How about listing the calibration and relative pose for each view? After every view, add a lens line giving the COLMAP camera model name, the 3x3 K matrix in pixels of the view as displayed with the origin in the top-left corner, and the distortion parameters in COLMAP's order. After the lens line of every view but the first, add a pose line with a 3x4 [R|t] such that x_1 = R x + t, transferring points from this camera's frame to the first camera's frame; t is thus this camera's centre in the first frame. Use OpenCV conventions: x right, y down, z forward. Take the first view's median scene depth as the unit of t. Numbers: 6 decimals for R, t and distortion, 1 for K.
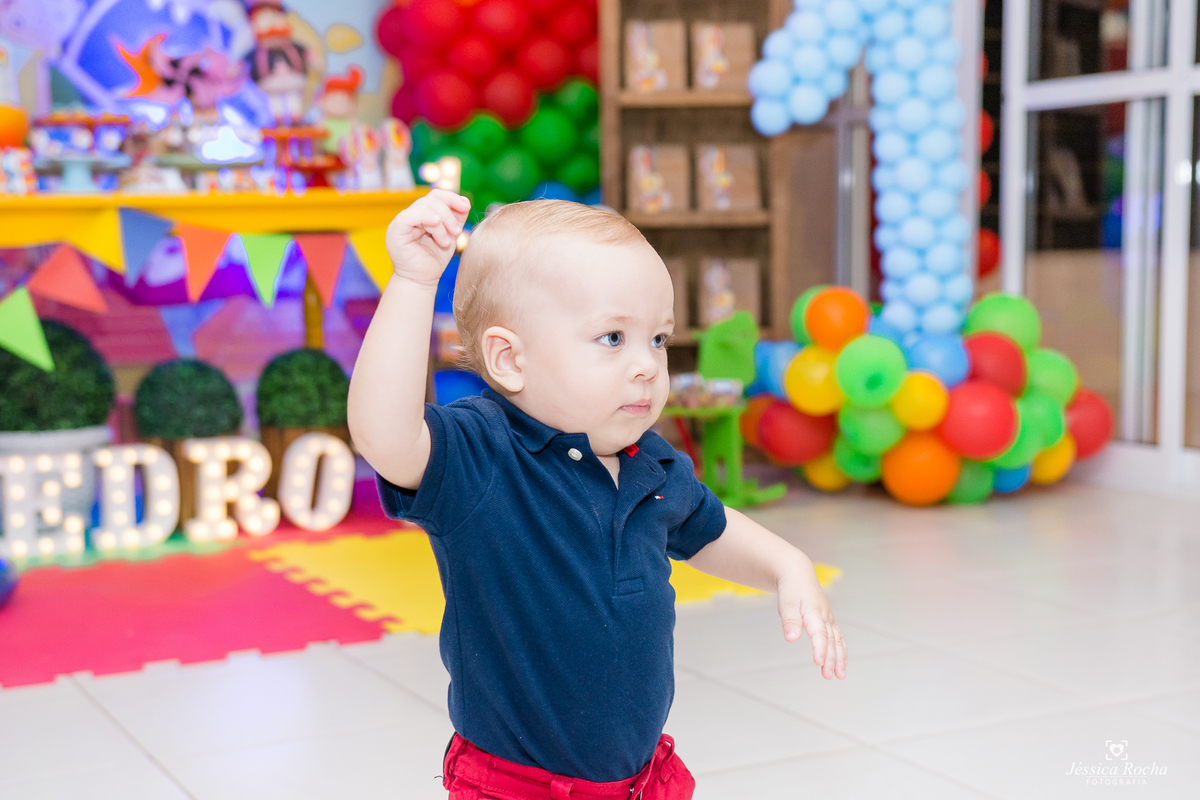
lens RADIAL K [[1890.9, 0, 602.4], [0, 1890.9, 408.6], [0, 0, 1]] dist [0.113818, 0.000000]
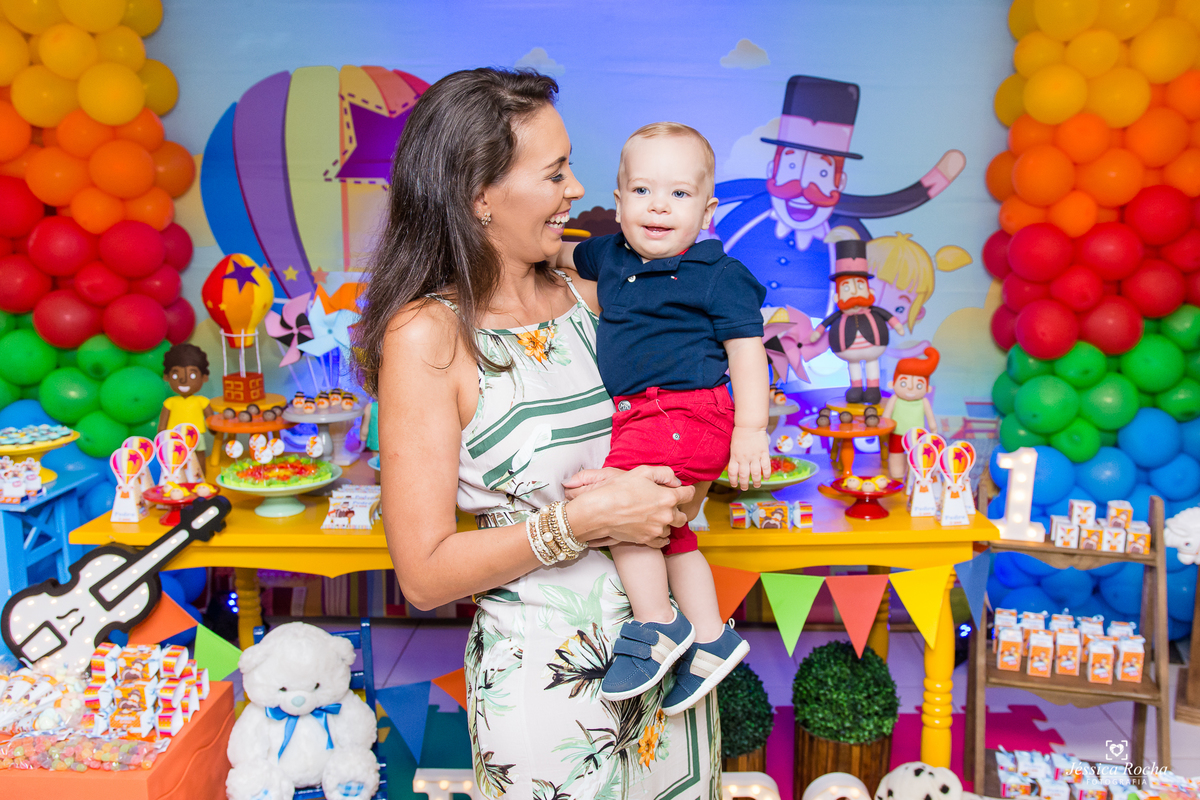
lens RADIAL K [[1123.8, 0, 608.4], [0, 1123.8, 398.7], [0, 0, 1]] dist [-0.053298, 0.015010]
pose [[0.882354, 0.091112, -0.461682, -0.012636], [-0.059717, 0.994825, 0.082197, -0.193645], [0.466782, -0.044957, 0.883229, 0.434976]]
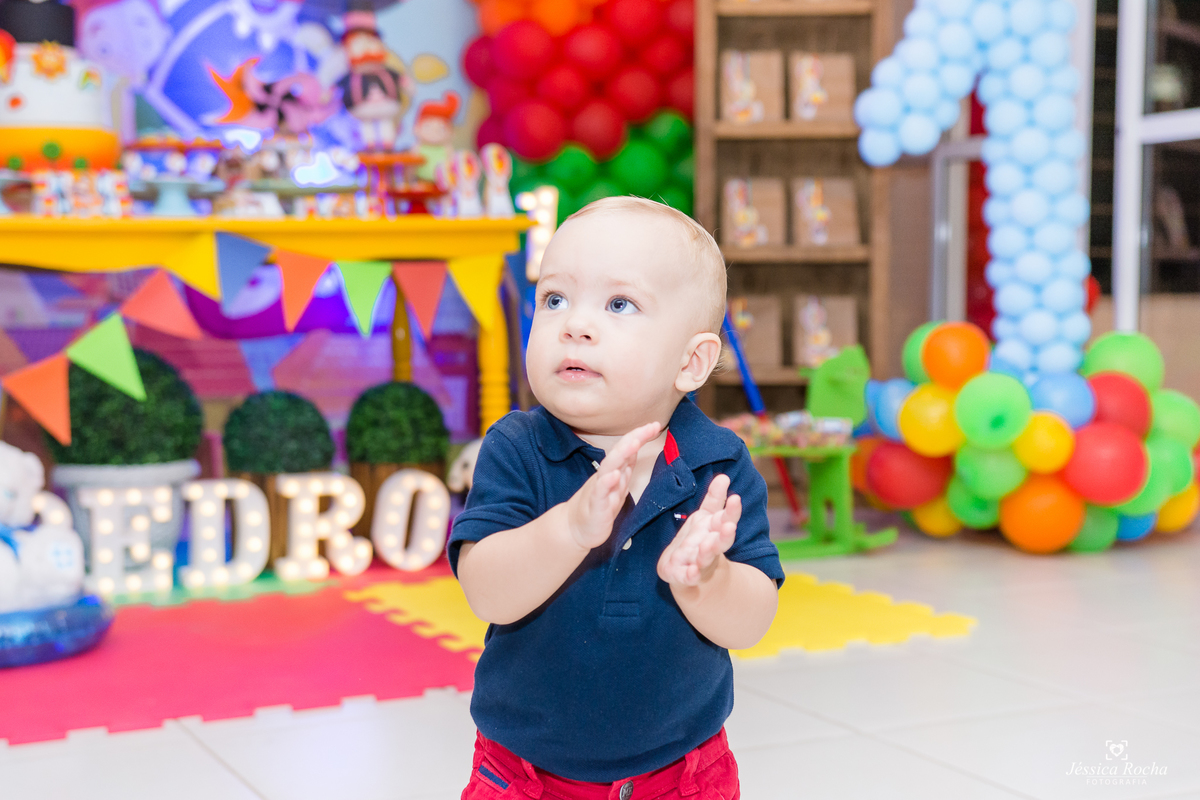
lens RADIAL K [[1890.9, 0, 602.0], [0, 1890.9, 392.6], [0, 0, 1]] dist [0.113818, 0.000000]
pose [[0.999757, 0.009888, -0.019680, -0.033319], [-0.010560, 0.999354, -0.034346, 0.005616], [0.019327, 0.034545, 0.999216, 0.040068]]
